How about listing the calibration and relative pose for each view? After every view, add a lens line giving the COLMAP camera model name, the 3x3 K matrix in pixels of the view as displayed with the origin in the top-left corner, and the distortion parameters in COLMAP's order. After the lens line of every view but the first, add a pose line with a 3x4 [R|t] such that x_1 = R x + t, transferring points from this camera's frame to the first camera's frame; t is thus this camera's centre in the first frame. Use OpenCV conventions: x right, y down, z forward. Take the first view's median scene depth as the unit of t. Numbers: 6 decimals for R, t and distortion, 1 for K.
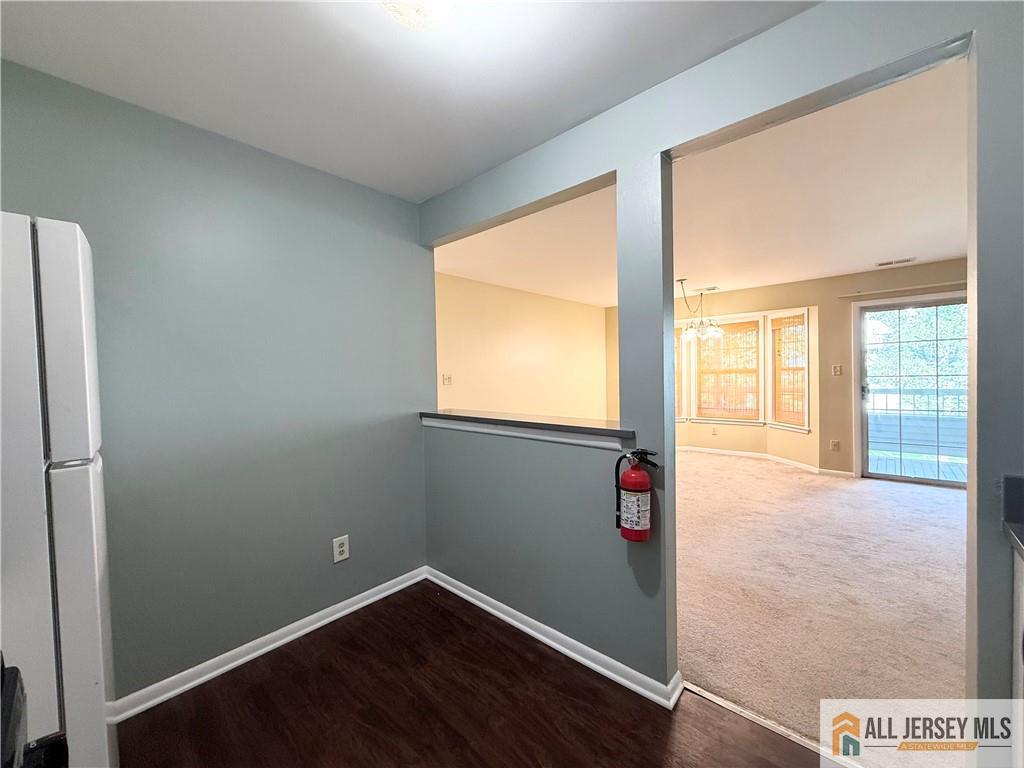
lens RADIAL K [[407.2, 0, 510.5], [0, 407.2, 385.9], [0, 0, 1]] dist [0.001403, -0.000178]
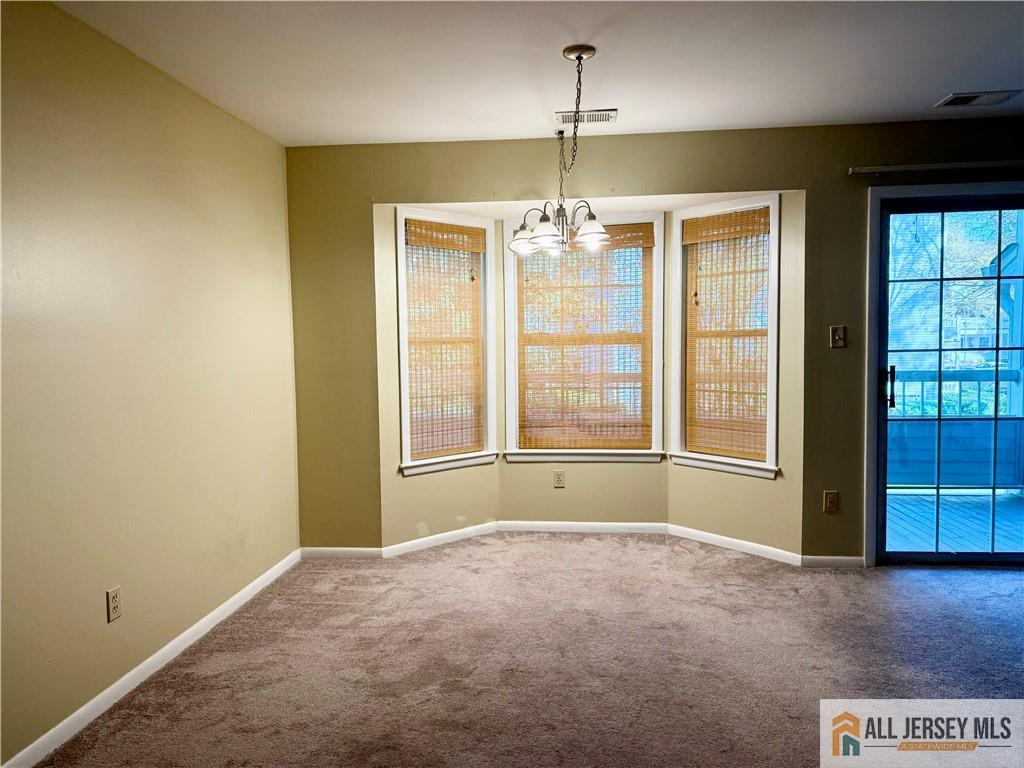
lens RADIAL K [[706.8, 0, 509.6], [0, 706.8, 381.7], [0, 0, 1]] dist [0.051456, -0.030220]
pose [[0.808025, -0.026017, 0.588573, 0.036677], [0.012500, 0.999557, 0.027023, -0.014773], [-0.589016, -0.014478, 0.807992, 0.569296]]
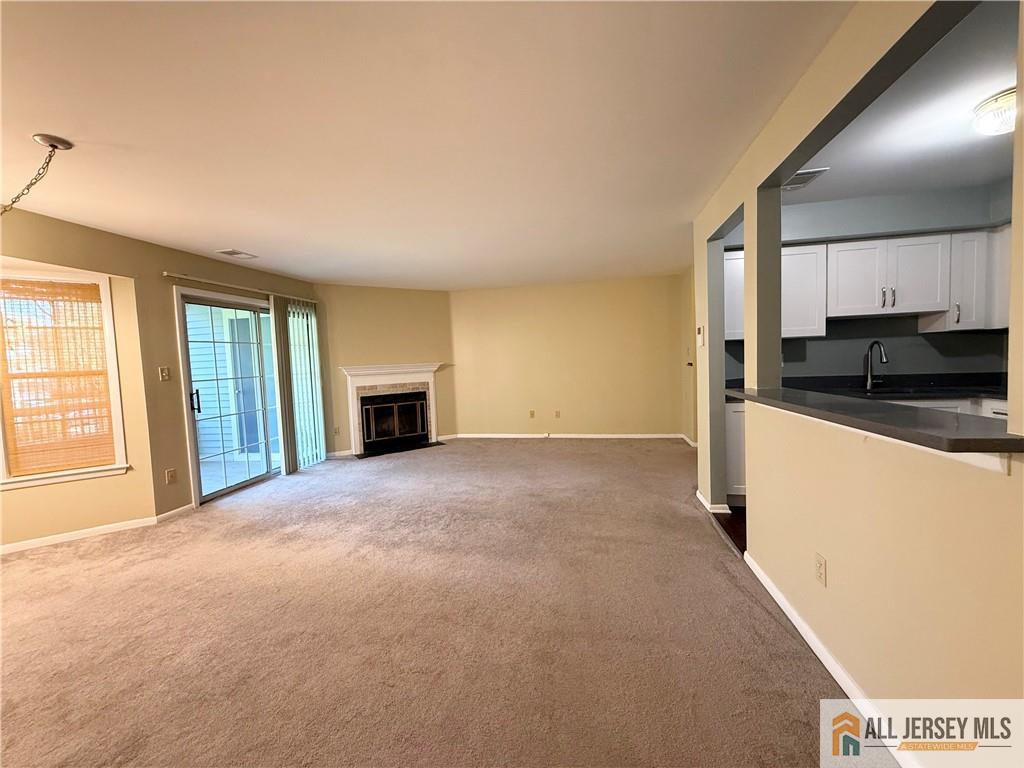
lens RADIAL K [[407.2, 0, 507.8], [0, 407.2, 383.4], [0, 0, 1]] dist [0.001403, -0.000178]
pose [[-0.502464, -0.009671, 0.864544, -0.141050], [0.071290, 0.996069, 0.052575, -0.016004], [-0.861654, 0.088051, -0.499799, 0.832265]]
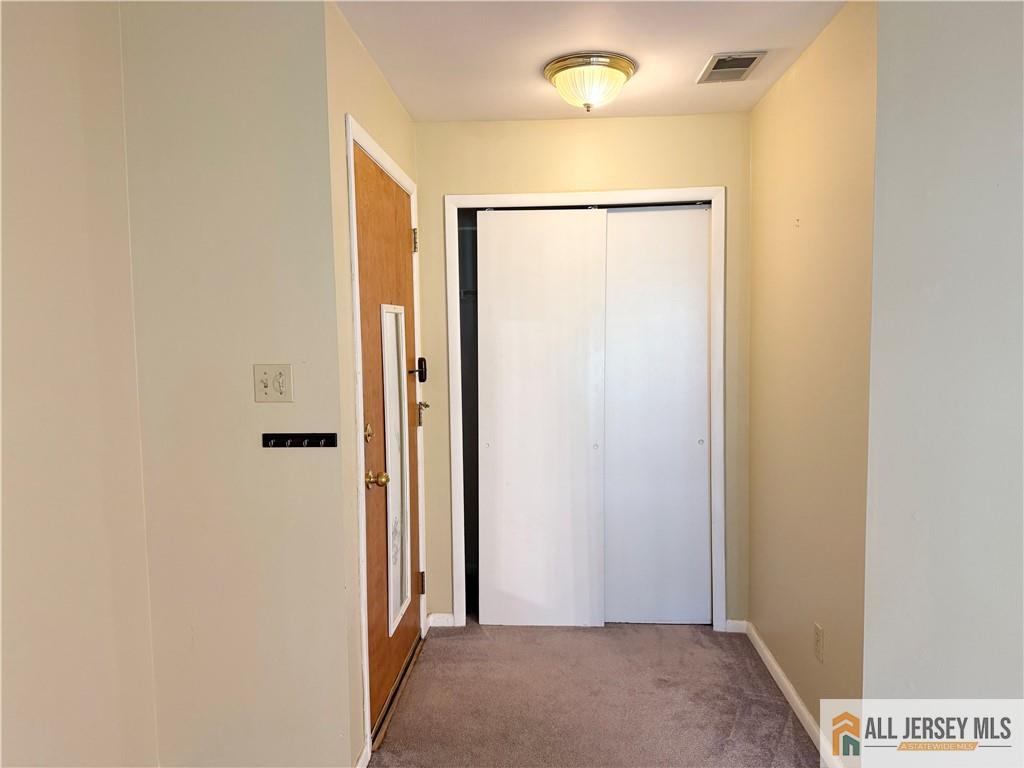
lens RADIAL K [[706.8, 0, 511.3], [0, 706.8, 387.3], [0, 0, 1]] dist [0.051456, -0.030220]
pose [[-0.778603, 0.079743, -0.622430, 0.743530], [0.022267, 0.994779, 0.099592, -0.045892], [0.627122, 0.063683, -0.776314, 0.247141]]
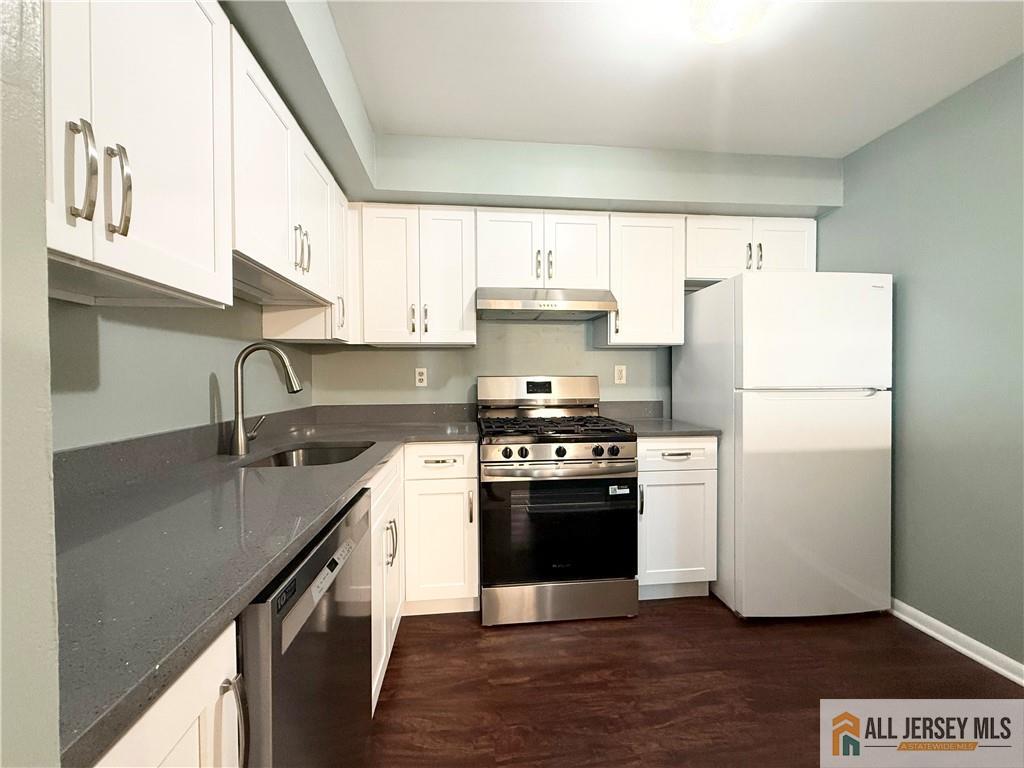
lens RADIAL K [[407.2, 0, 509.0], [0, 407.2, 383.0], [0, 0, 1]] dist [0.001403, -0.000178]
pose [[-0.667878, 0.038054, -0.743297, 0.245081], [0.000692, 0.998723, 0.050509, 0.007762], [0.744270, 0.033220, -0.667052, 0.288146]]
